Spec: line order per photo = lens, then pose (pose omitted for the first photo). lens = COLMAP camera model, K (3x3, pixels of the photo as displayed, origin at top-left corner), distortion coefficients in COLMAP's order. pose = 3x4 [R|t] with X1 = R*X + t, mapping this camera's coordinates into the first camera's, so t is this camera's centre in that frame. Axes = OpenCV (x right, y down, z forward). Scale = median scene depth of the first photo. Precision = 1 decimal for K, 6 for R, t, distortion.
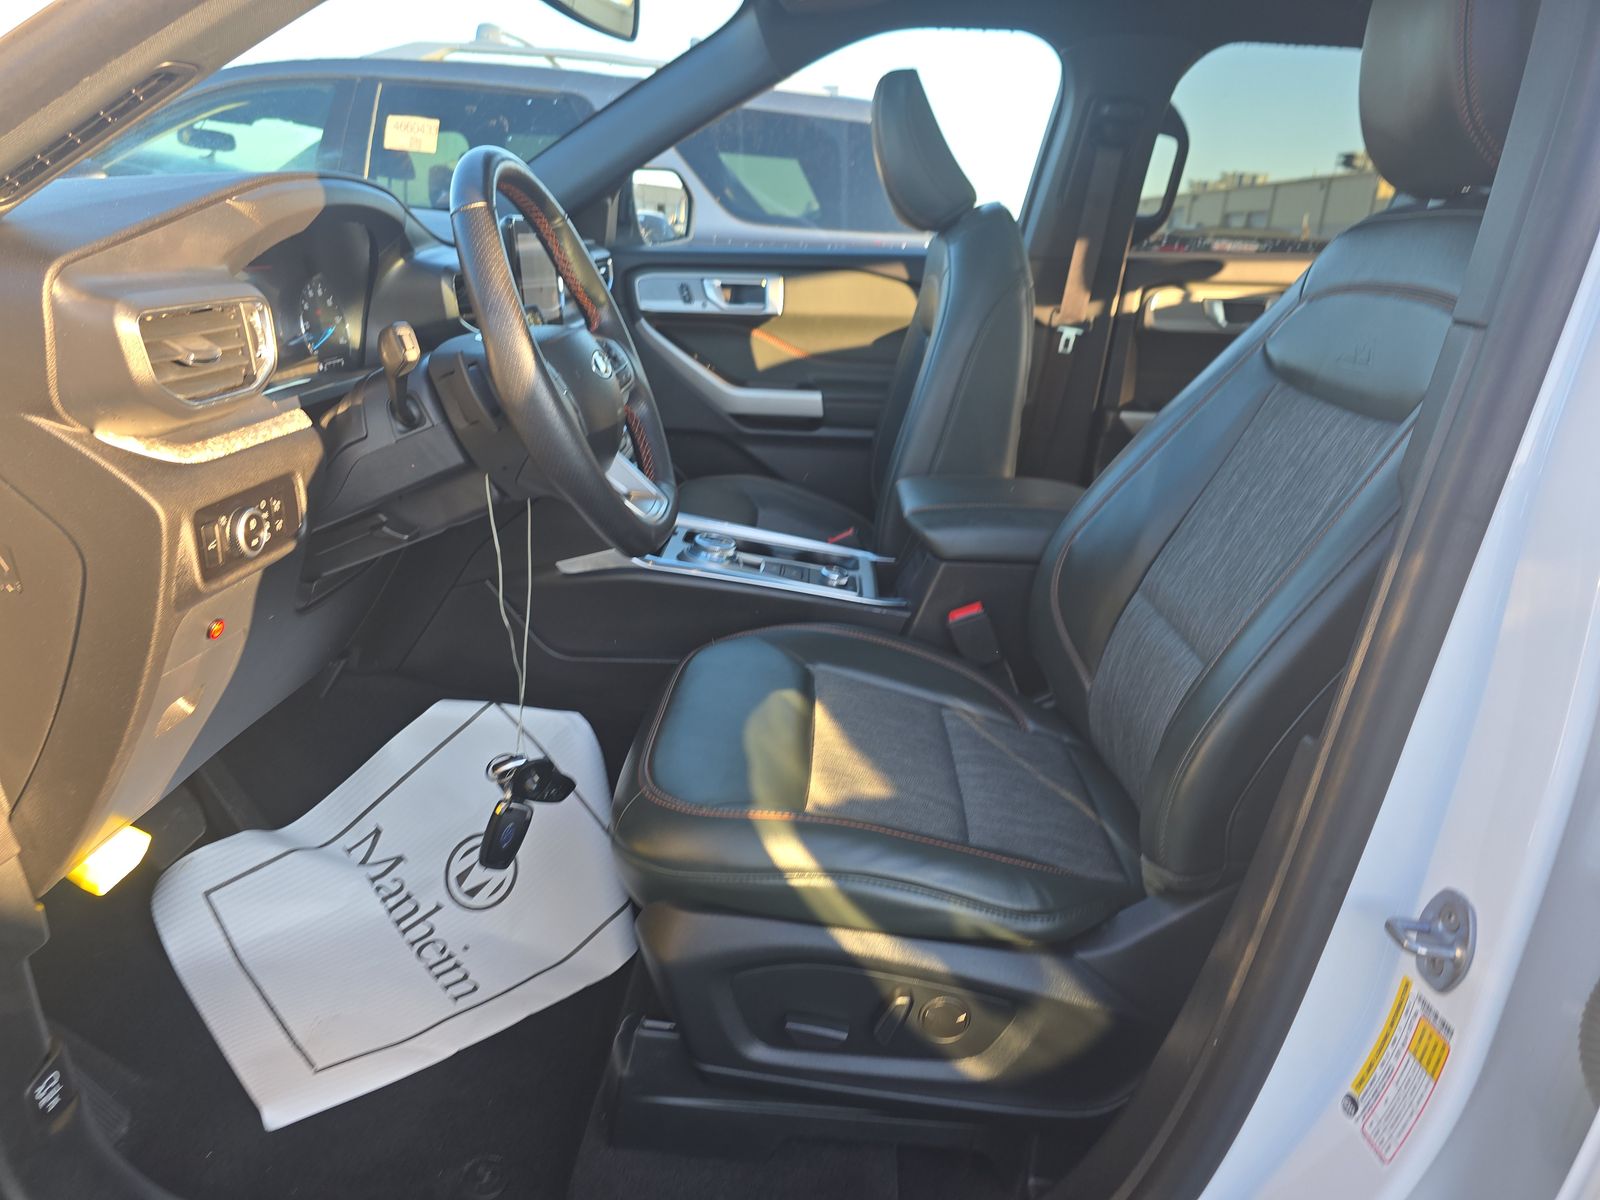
lens RADIAL K [[1090.9, 0, 795.0], [0, 1090.9, 607.0], [0, 0, 1]] dist [0.074578, -0.084107]
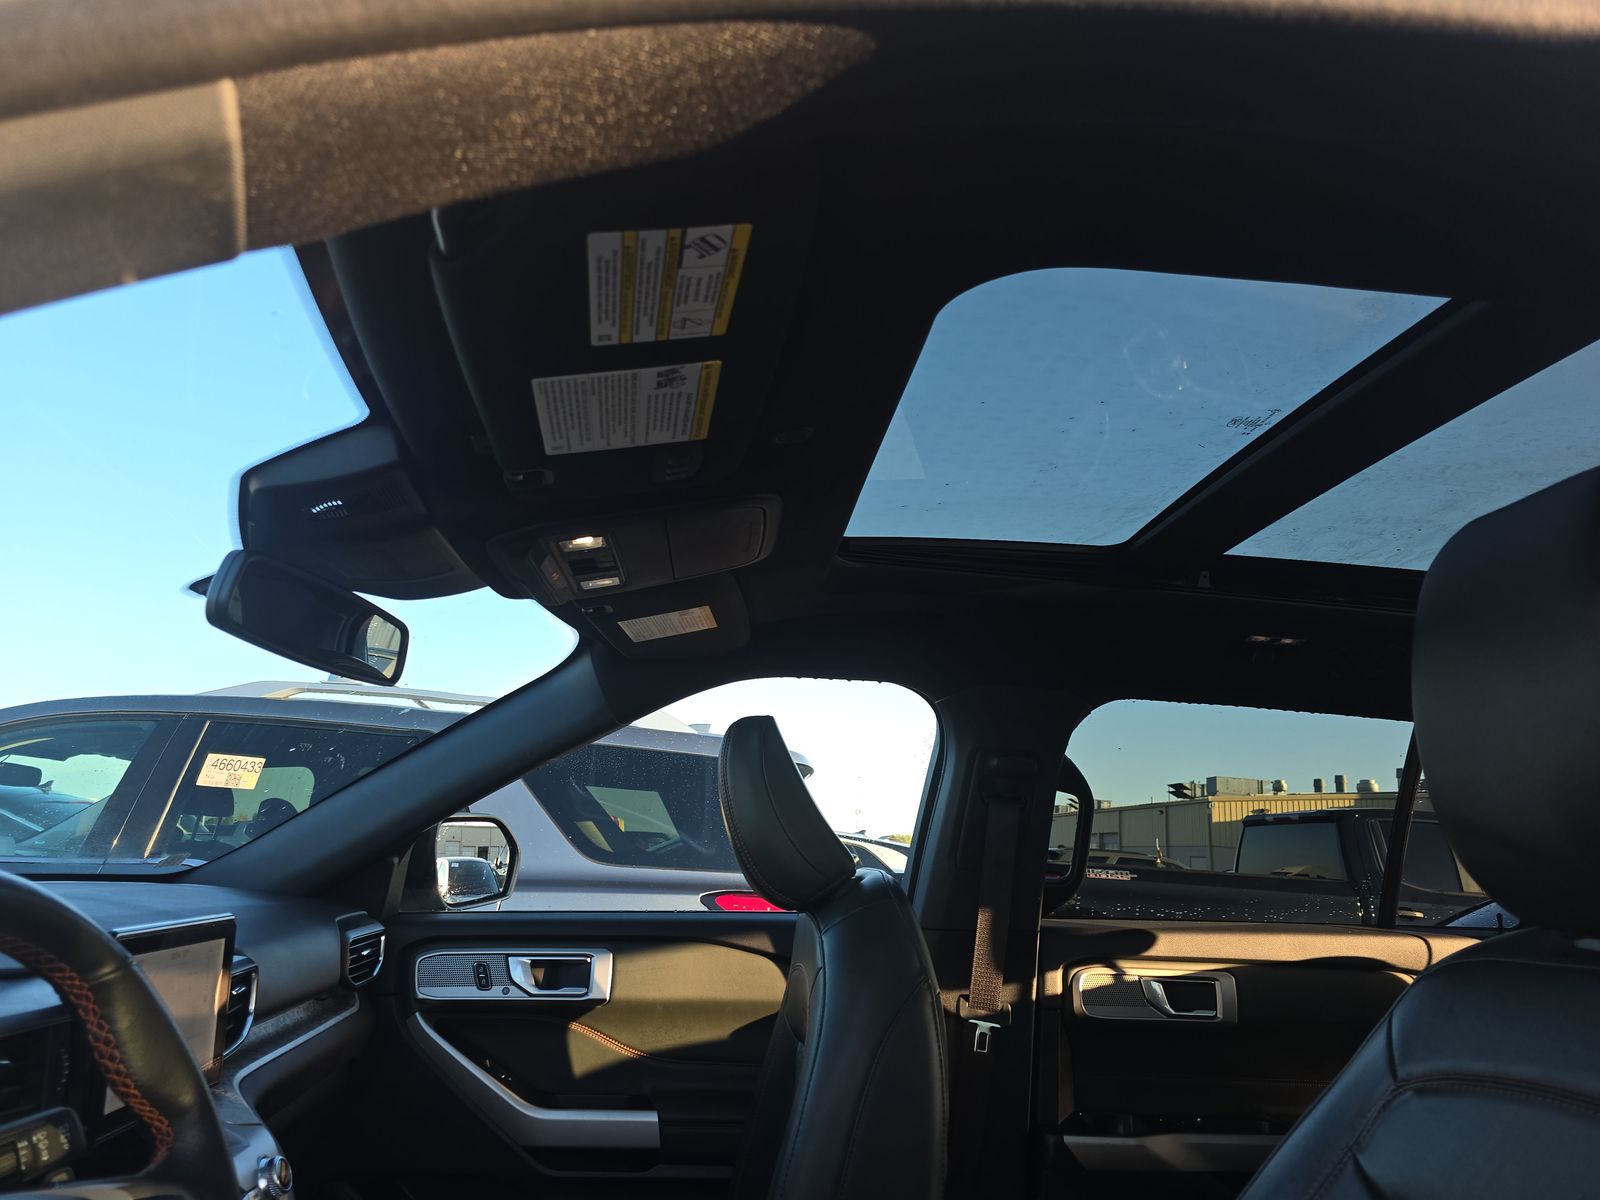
lens RADIAL K [[1090.9, 0, 795.0], [0, 1090.9, 607.0], [0, 0, 1]] dist [0.074578, -0.084107]
pose [[0.994586, 0.021990, 0.101560, 0.032277], [0.033819, 0.855647, -0.516454, -0.102717], [-0.098257, 0.517092, 0.850271, 0.198627]]
